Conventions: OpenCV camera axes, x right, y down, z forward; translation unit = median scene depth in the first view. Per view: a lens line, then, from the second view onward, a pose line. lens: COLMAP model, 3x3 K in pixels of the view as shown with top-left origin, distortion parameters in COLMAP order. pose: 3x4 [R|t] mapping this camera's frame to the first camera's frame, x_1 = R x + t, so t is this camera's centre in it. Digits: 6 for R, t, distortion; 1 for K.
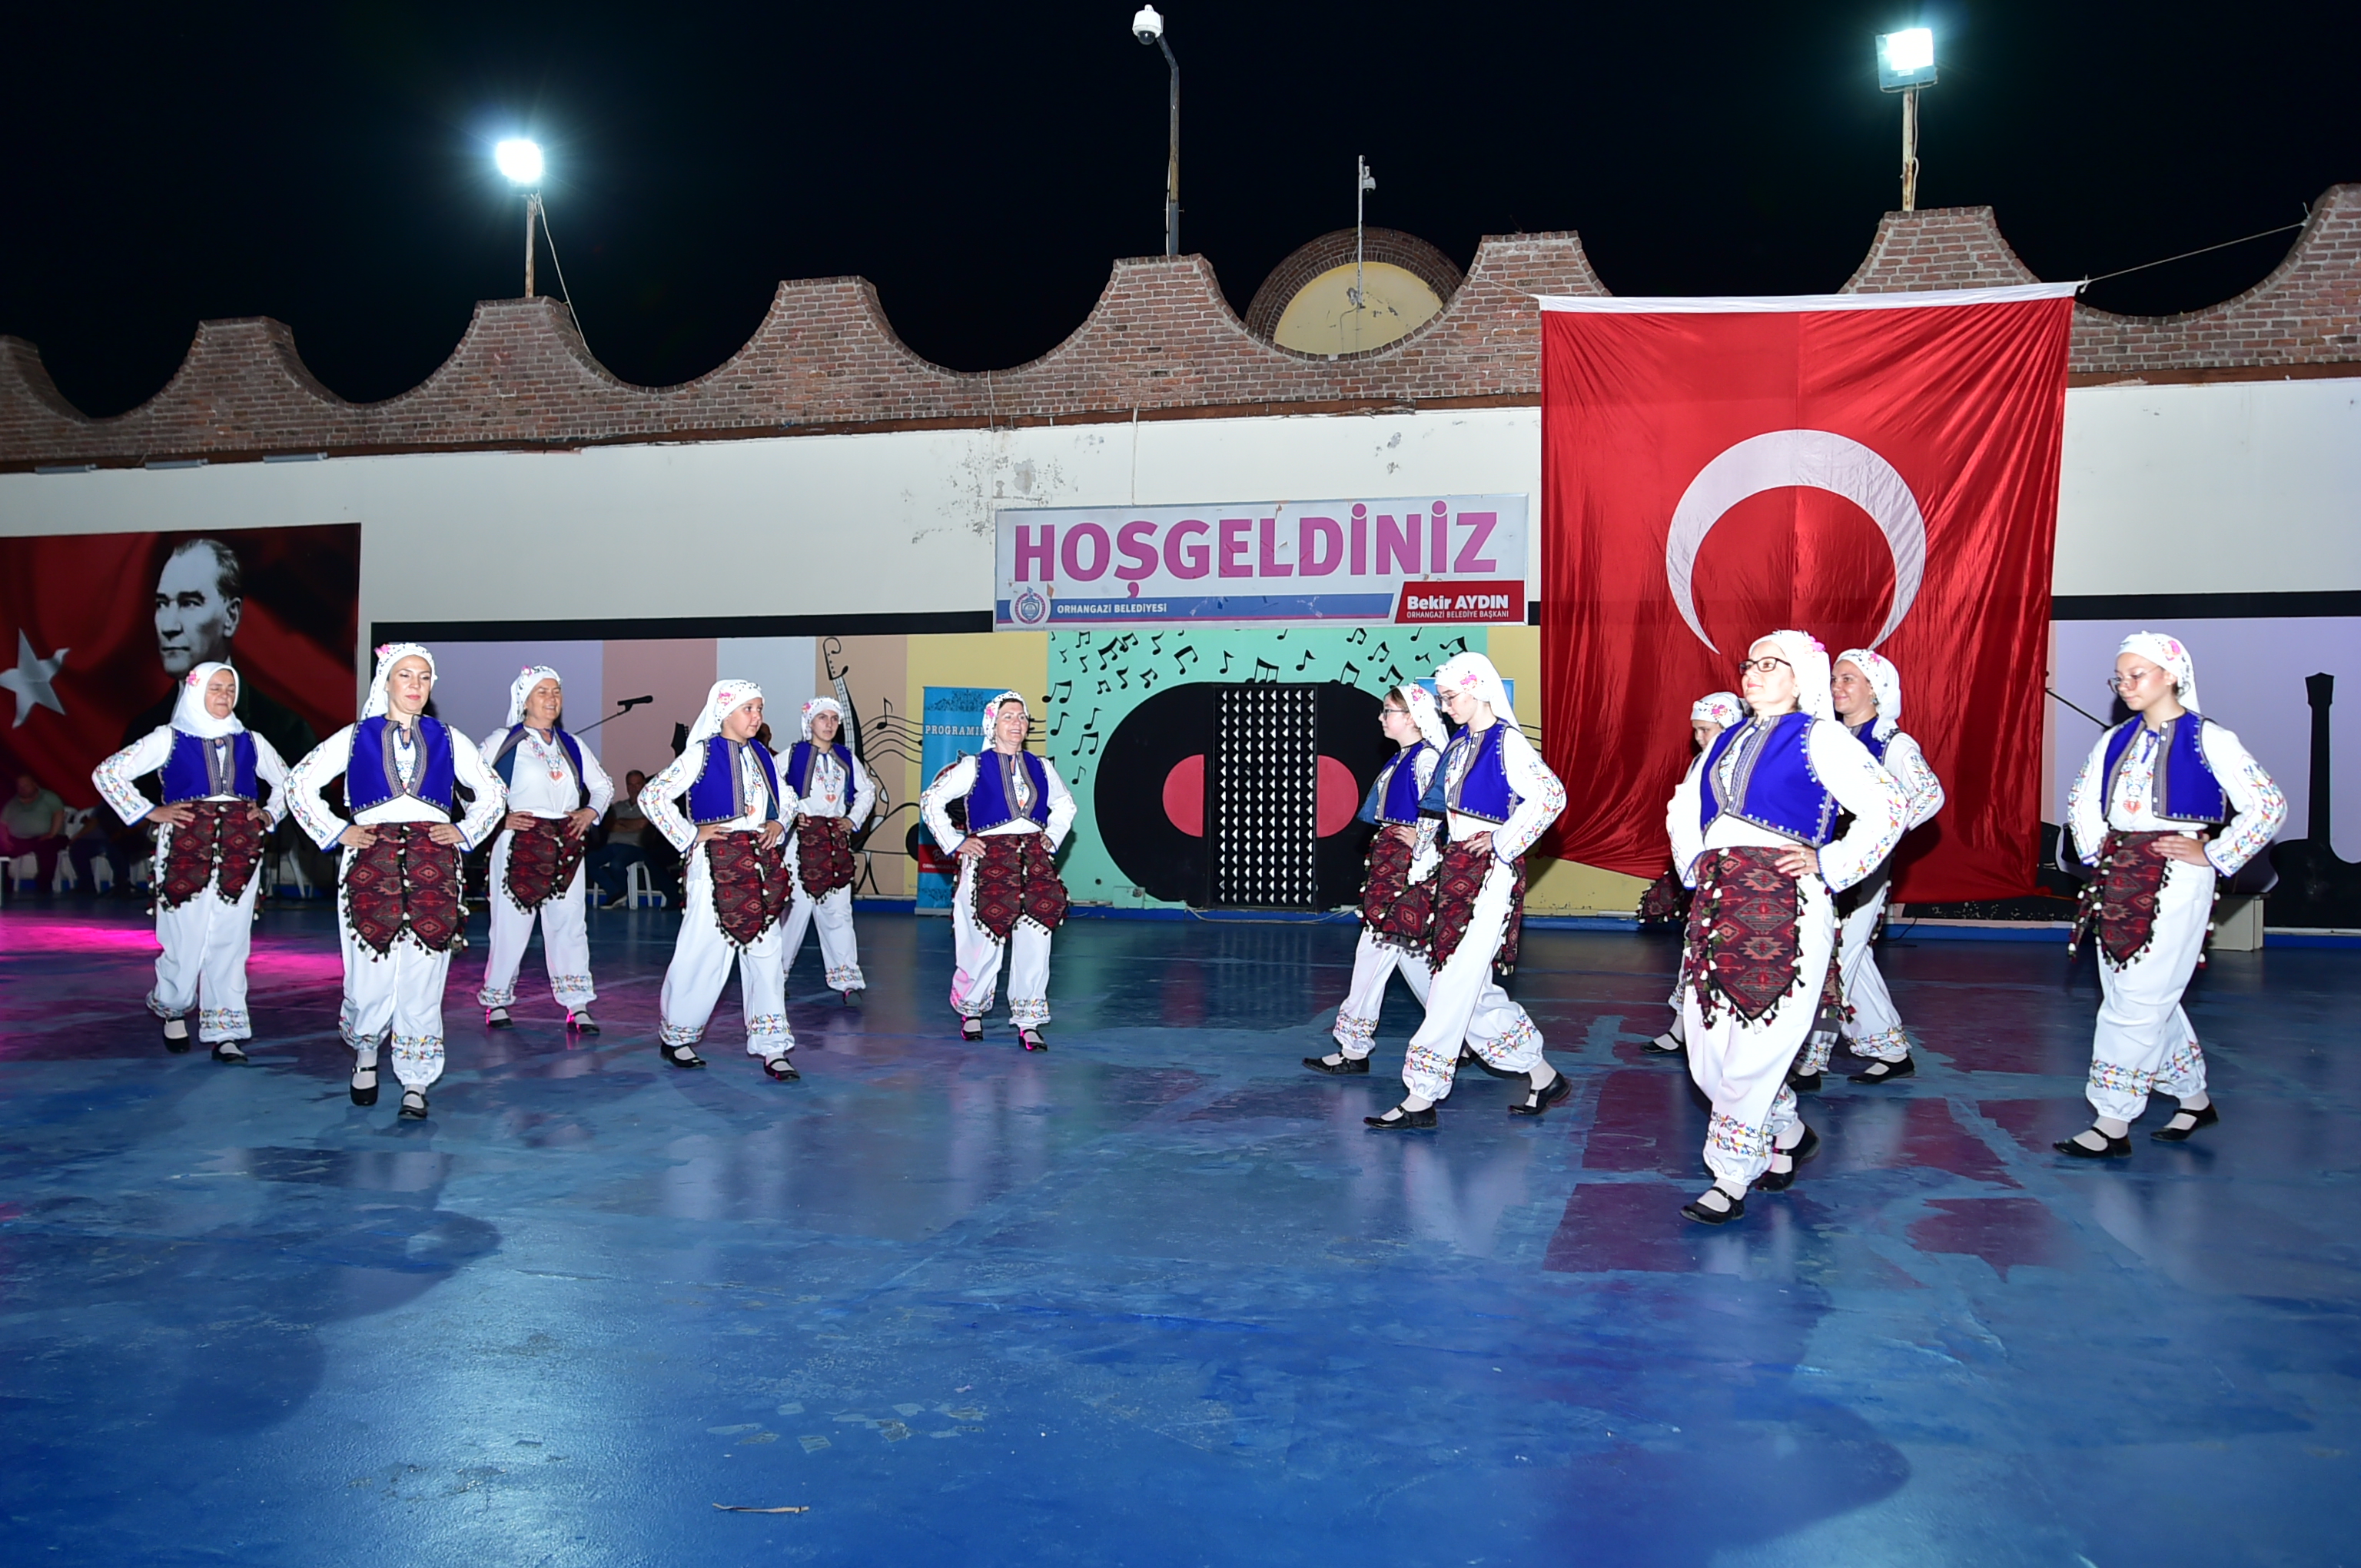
lens RADIAL K [[1890.5, 0, 1151.8], [0, 1890.5, 814.1], [0, 0, 1]] dist [-0.022039, 0.044600]
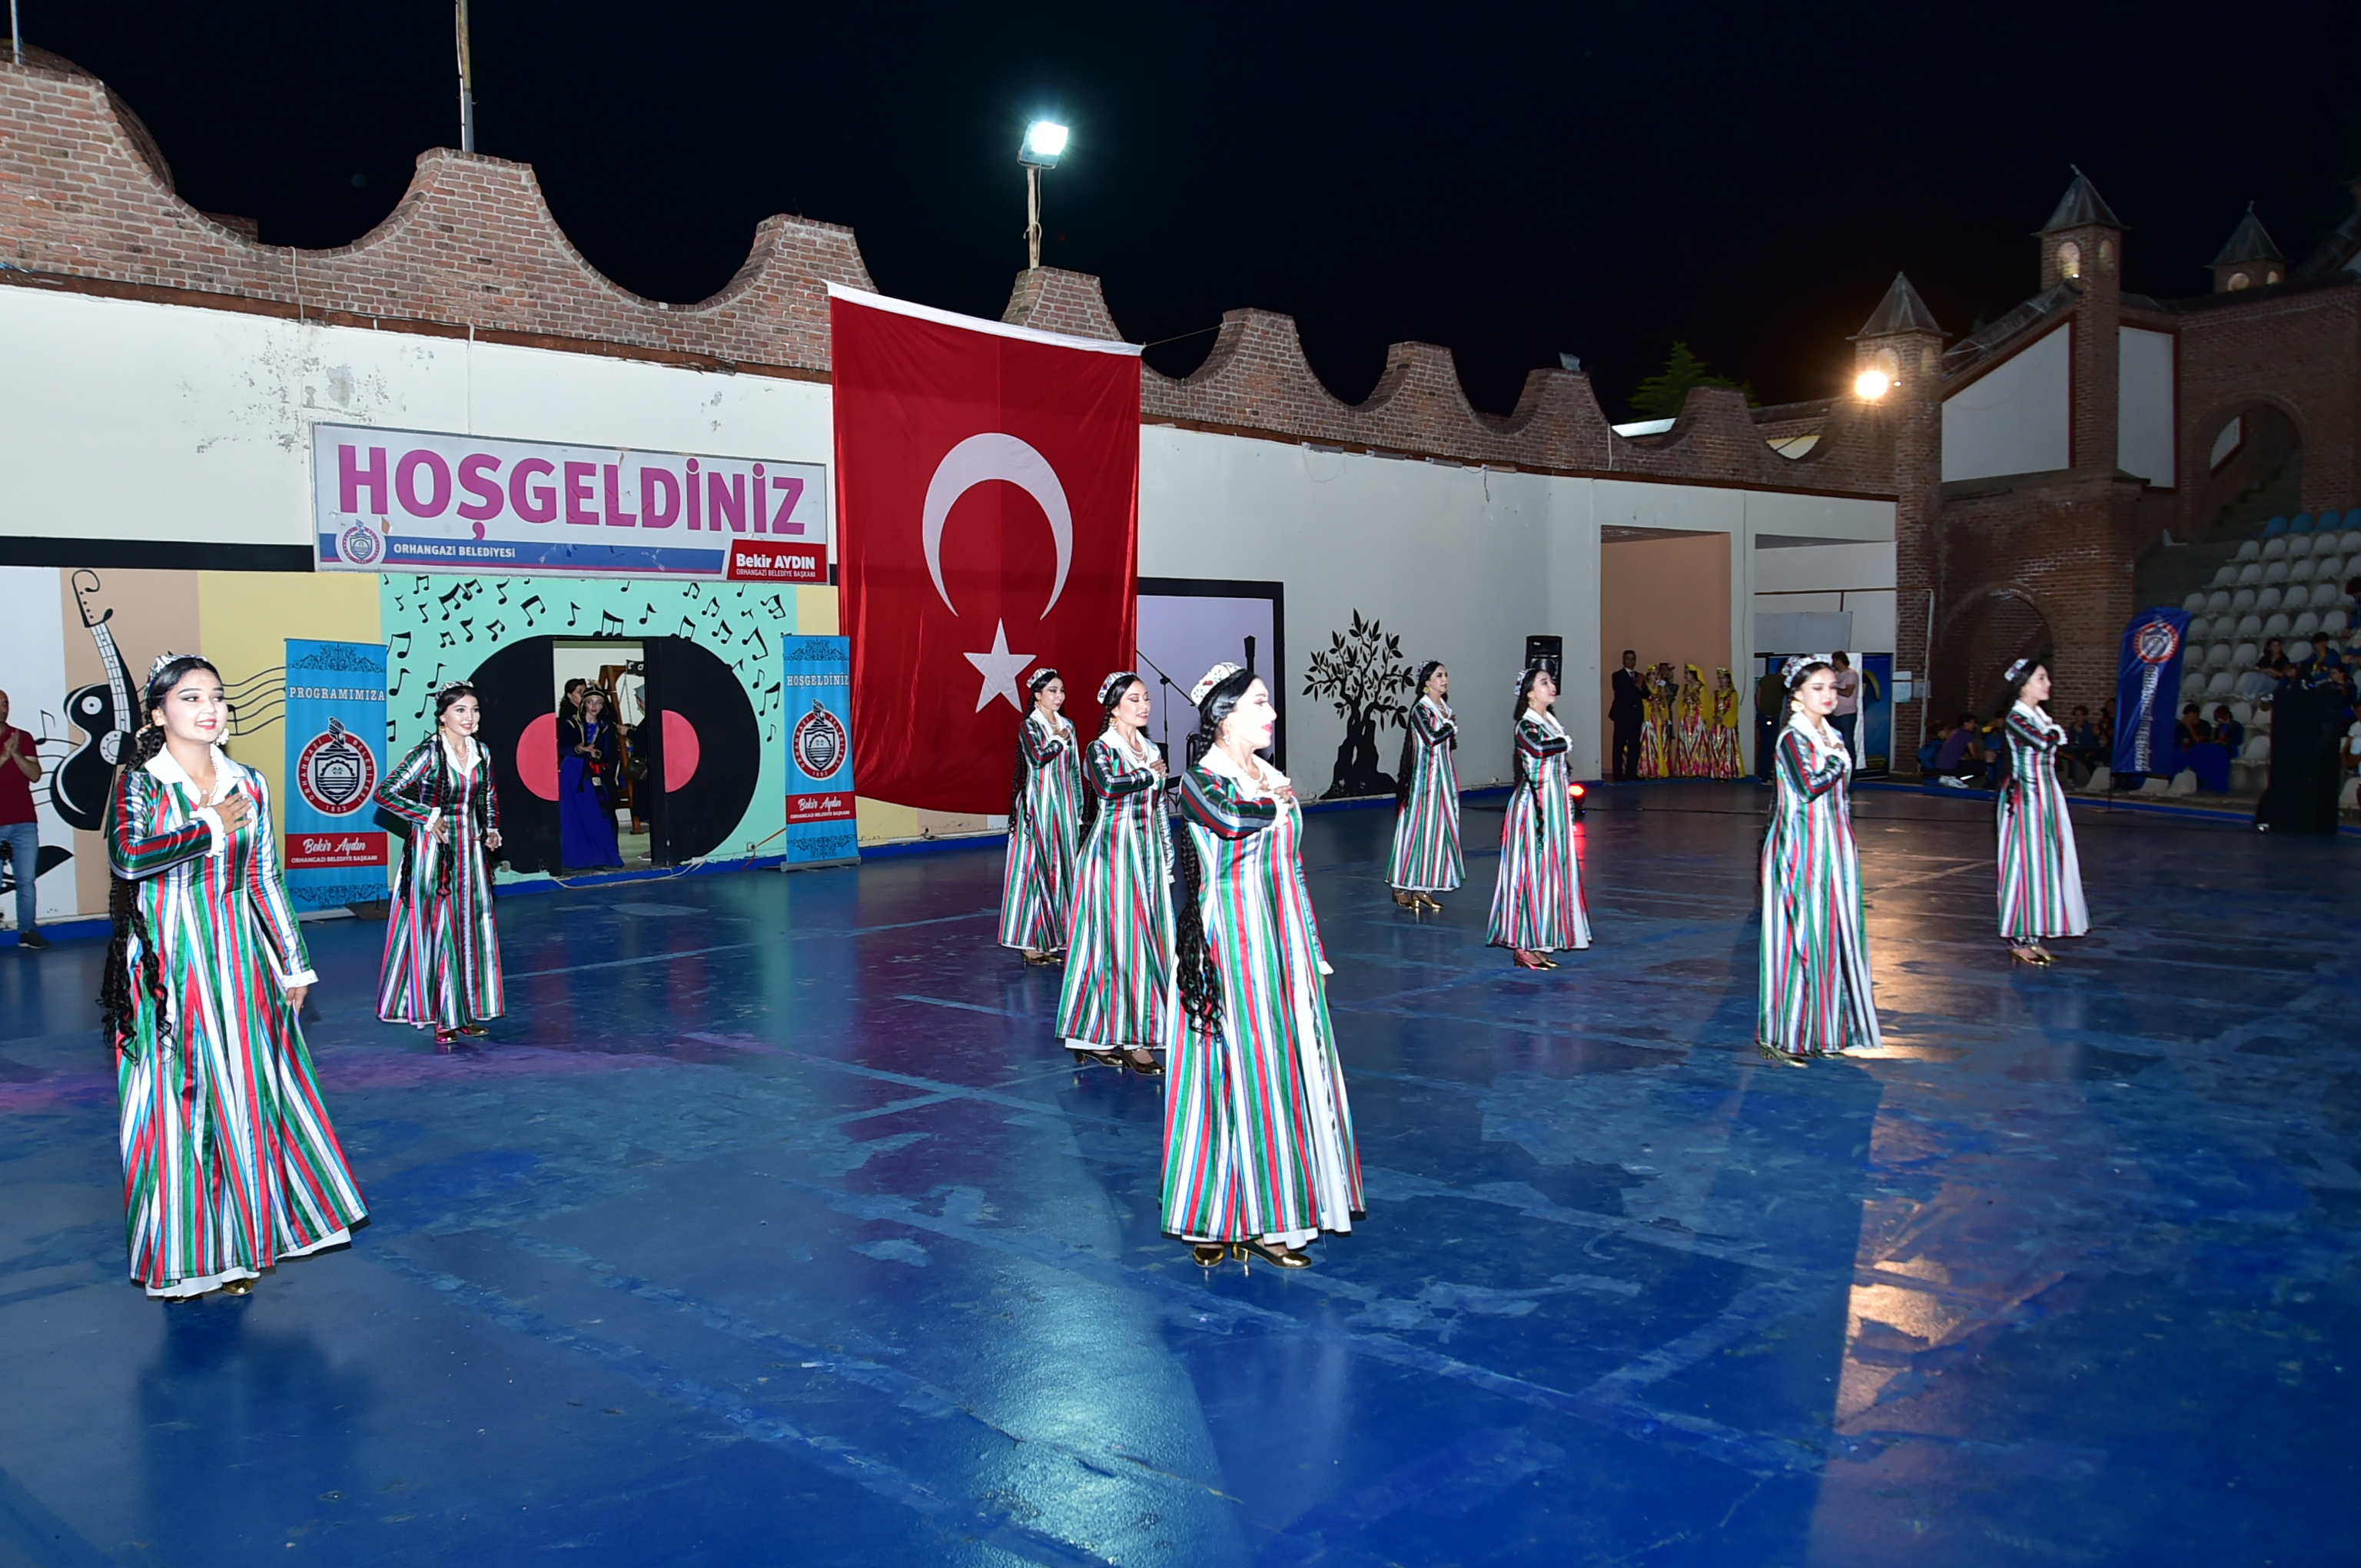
lens RADIAL K [[1890.5, 0, 1062.8], [0, 1890.5, 810.1], [0, 0, 1]] dist [-0.022039, 0.044600]
pose [[0.512207, -0.079942, 0.855134, -0.653350], [0.029975, 0.996716, 0.075223, -0.046615], [-0.858339, -0.012897, 0.512921, 0.308249]]
